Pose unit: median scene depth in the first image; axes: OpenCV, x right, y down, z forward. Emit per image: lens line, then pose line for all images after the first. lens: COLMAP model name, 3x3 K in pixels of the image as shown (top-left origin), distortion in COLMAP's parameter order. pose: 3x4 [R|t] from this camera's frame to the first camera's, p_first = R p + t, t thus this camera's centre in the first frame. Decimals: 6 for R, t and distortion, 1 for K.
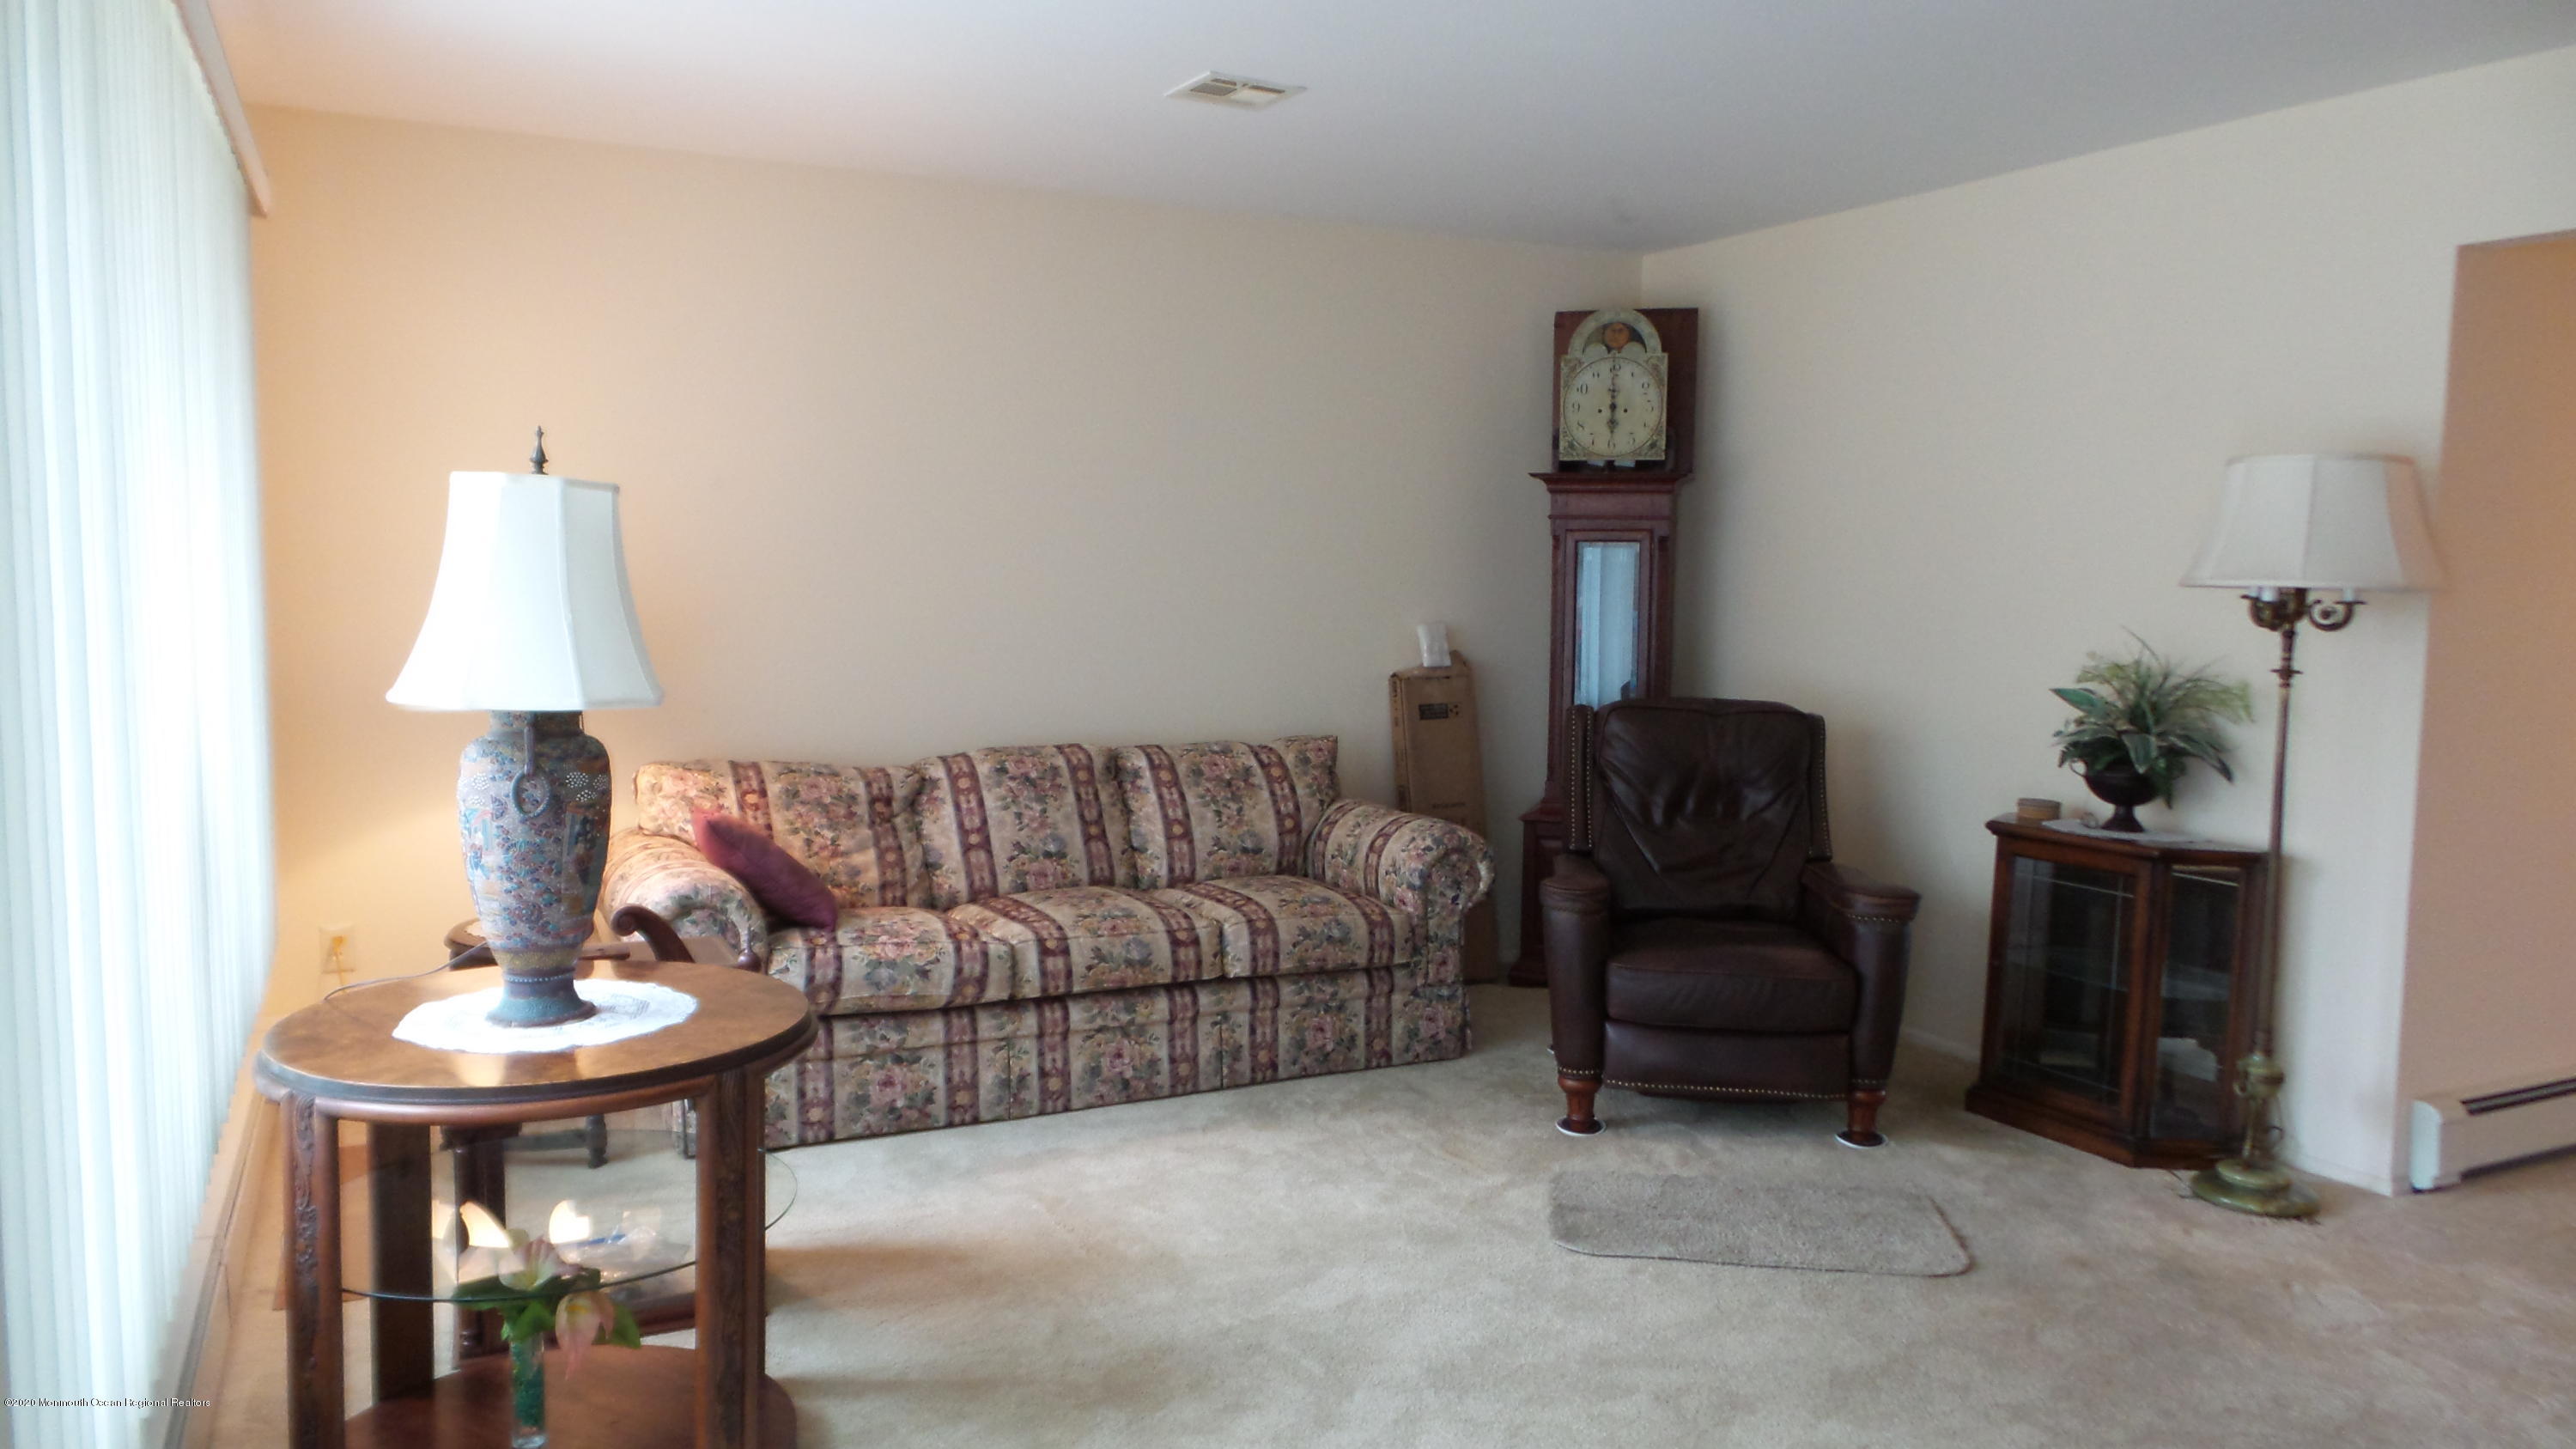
lens RADIAL K [[1798.8, 0, 1288.5], [0, 1798.8, 720.3], [0, 0, 1]] dist [0.006166, 0.001109]
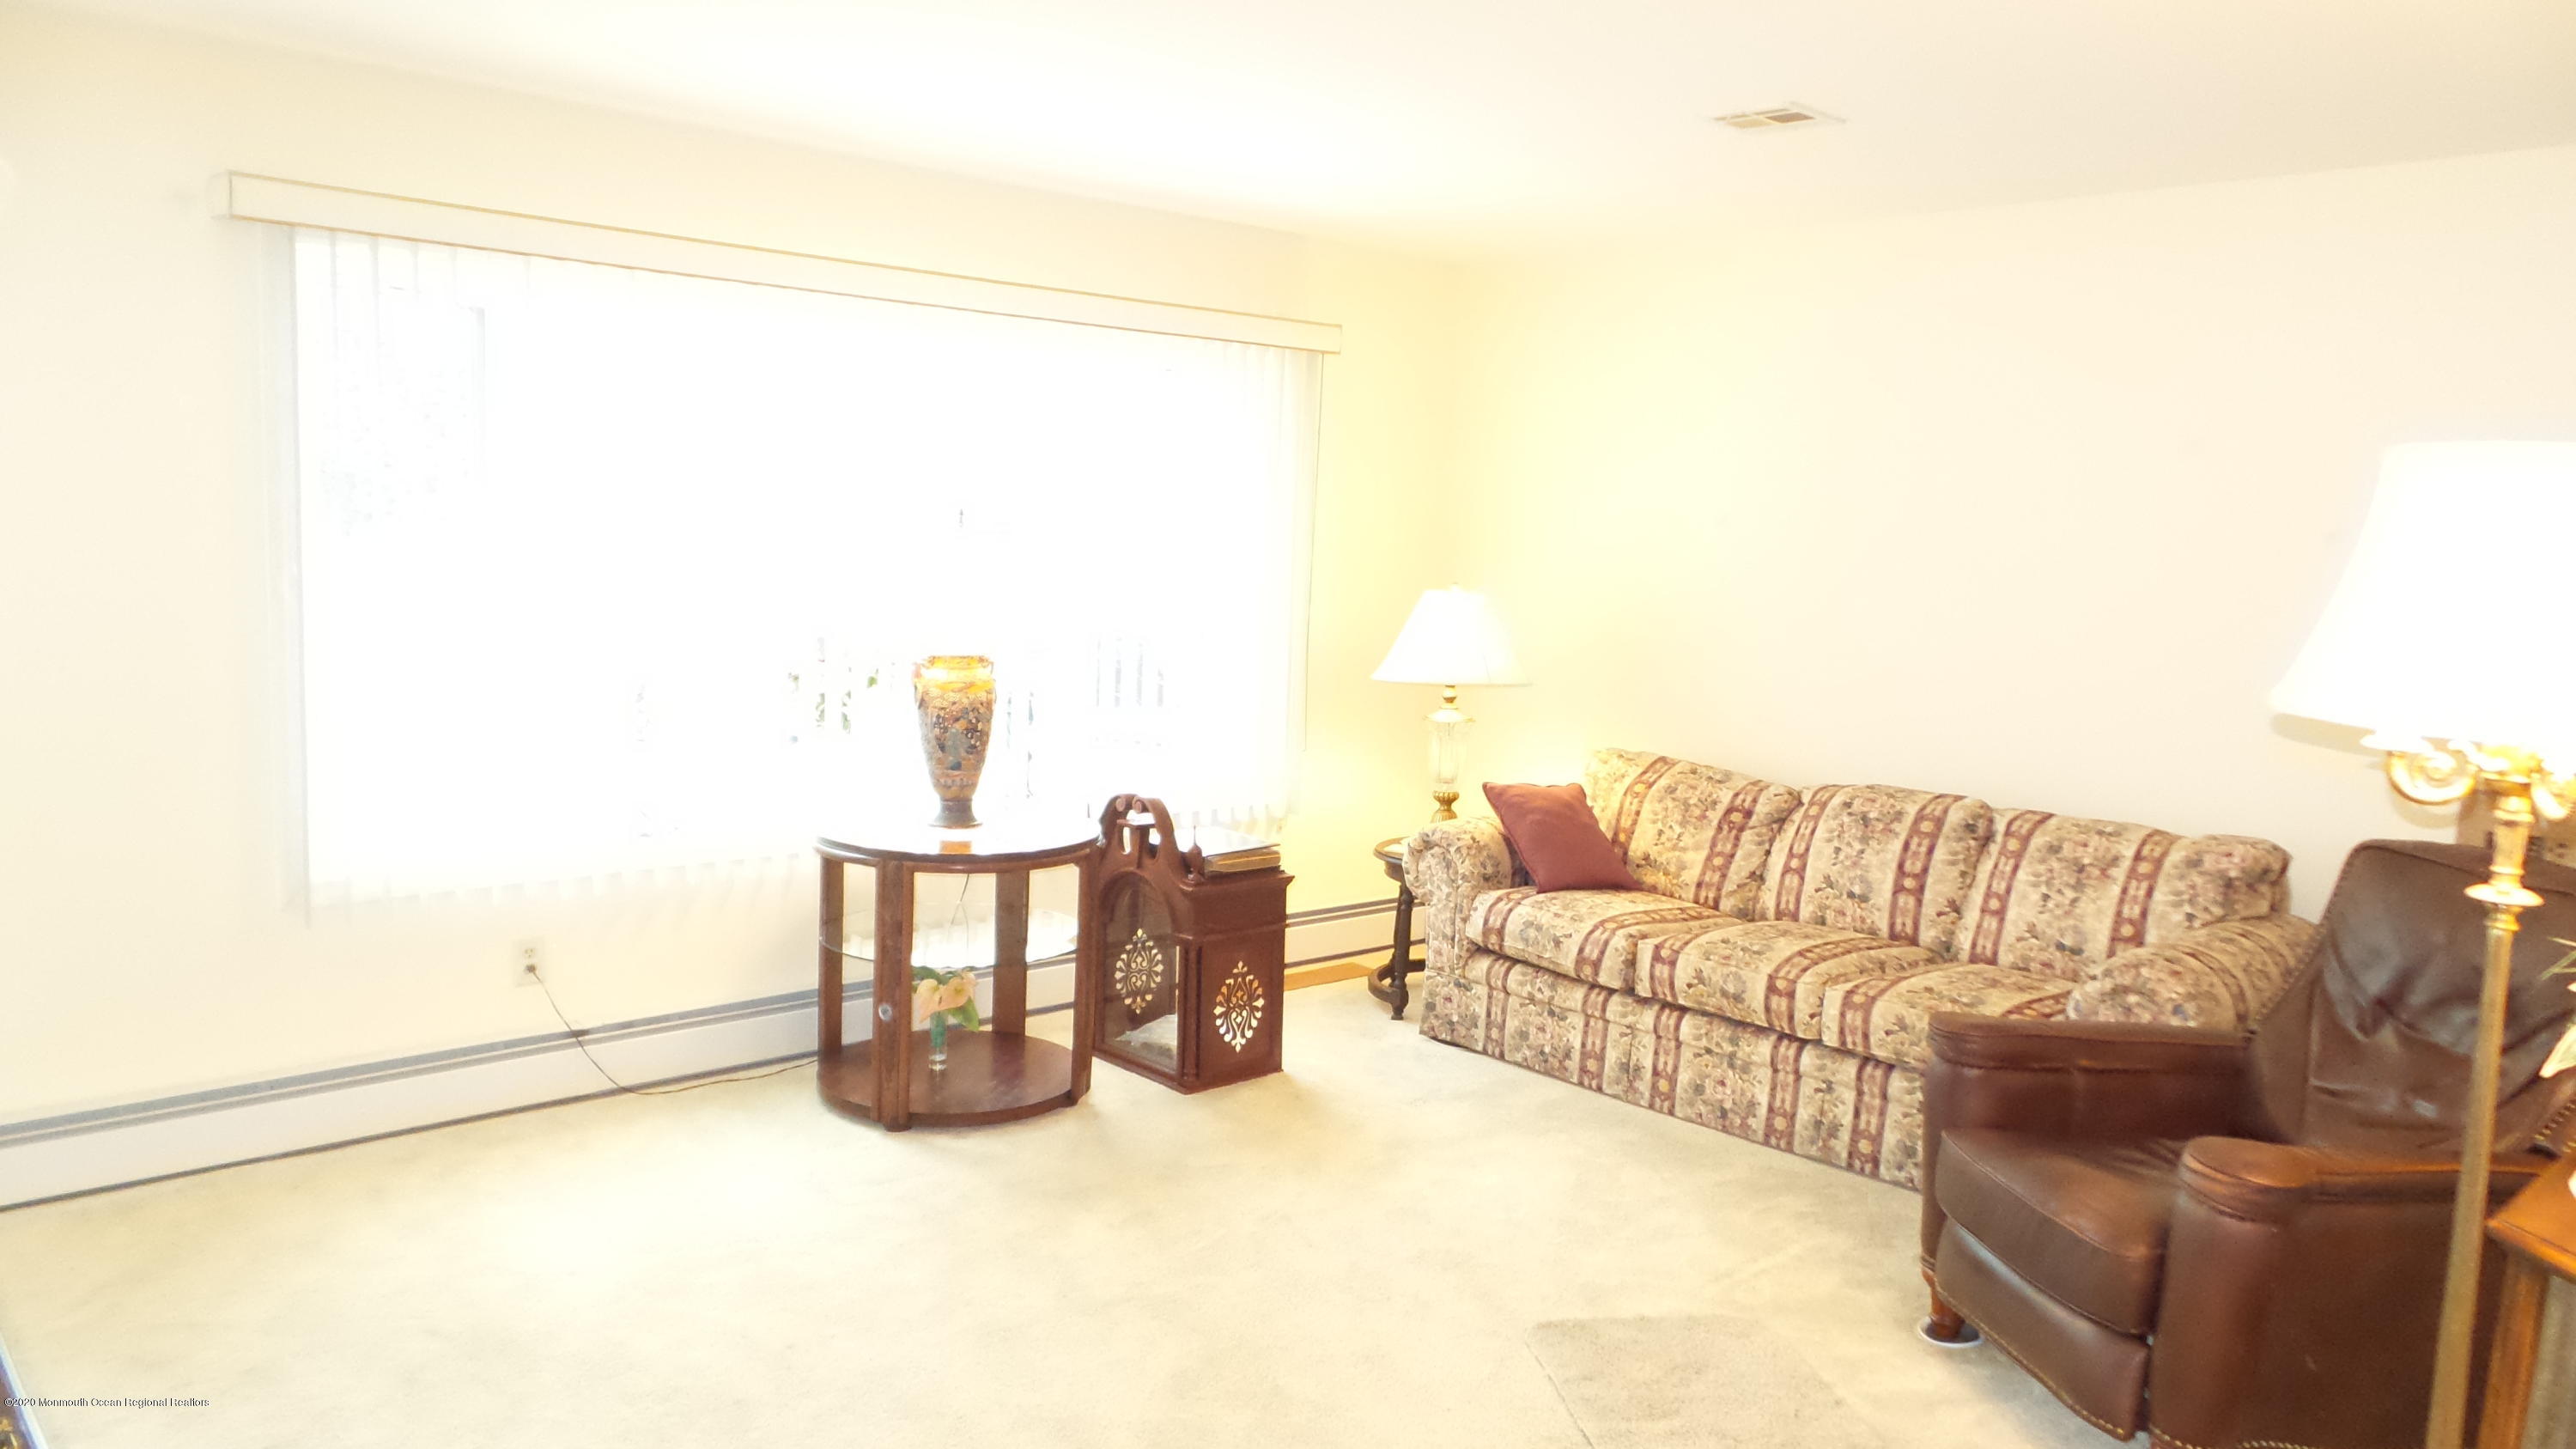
lens RADIAL K [[1798.8, 0, 1288.3], [0, 1798.8, 728.1], [0, 0, 1]] dist [0.006166, 0.001109]
pose [[0.258645, 0.103733, -0.960387, 0.771736], [-0.118619, 0.990104, 0.074997, -0.056559], [0.958662, 0.094523, 0.268390, 0.462772]]
